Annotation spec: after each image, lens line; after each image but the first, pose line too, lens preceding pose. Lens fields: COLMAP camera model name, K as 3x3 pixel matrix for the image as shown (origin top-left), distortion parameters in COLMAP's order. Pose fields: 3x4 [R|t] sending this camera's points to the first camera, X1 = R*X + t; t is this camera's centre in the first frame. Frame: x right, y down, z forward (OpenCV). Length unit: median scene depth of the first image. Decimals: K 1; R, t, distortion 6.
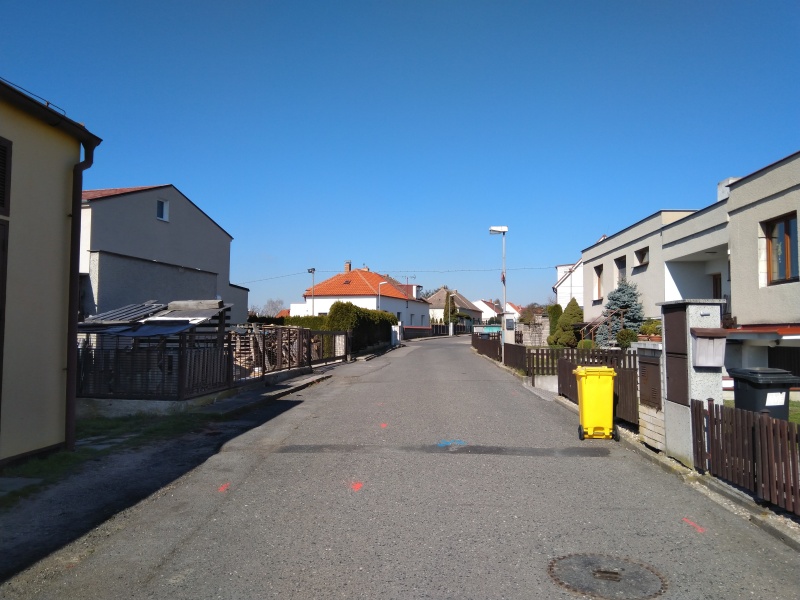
lens RADIAL K [[633.6, 0, 400.0], [0, 633.6, 300.0], [0, 0, 1]] dist [0.171509, -0.248794]
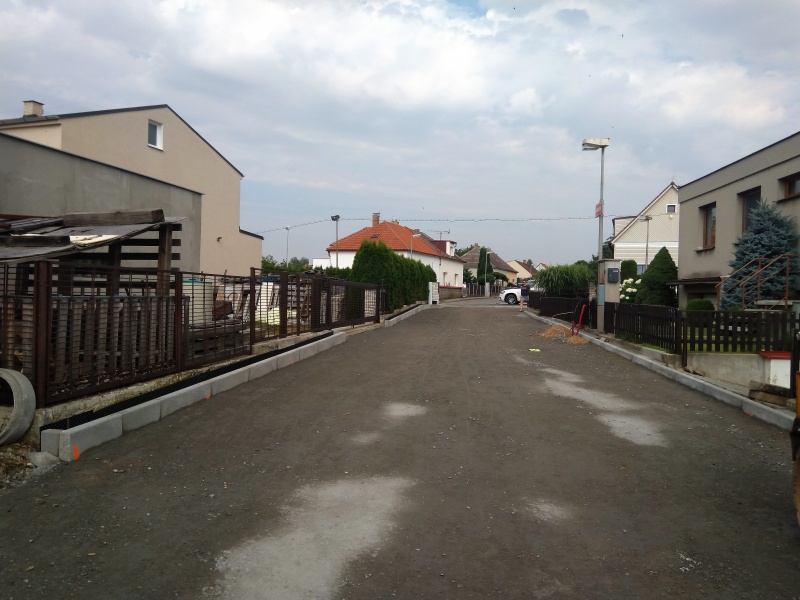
lens RADIAL K [[633.6, 0, 400.0], [0, 633.6, 300.0], [0, 0, 1]] dist [0.171509, -0.248794]
pose [[0.999153, 0.014796, -0.038403, -0.021824], [-0.012428, 0.998049, 0.061192, 0.015439], [0.039234, -0.060663, 0.997387, 0.175338]]
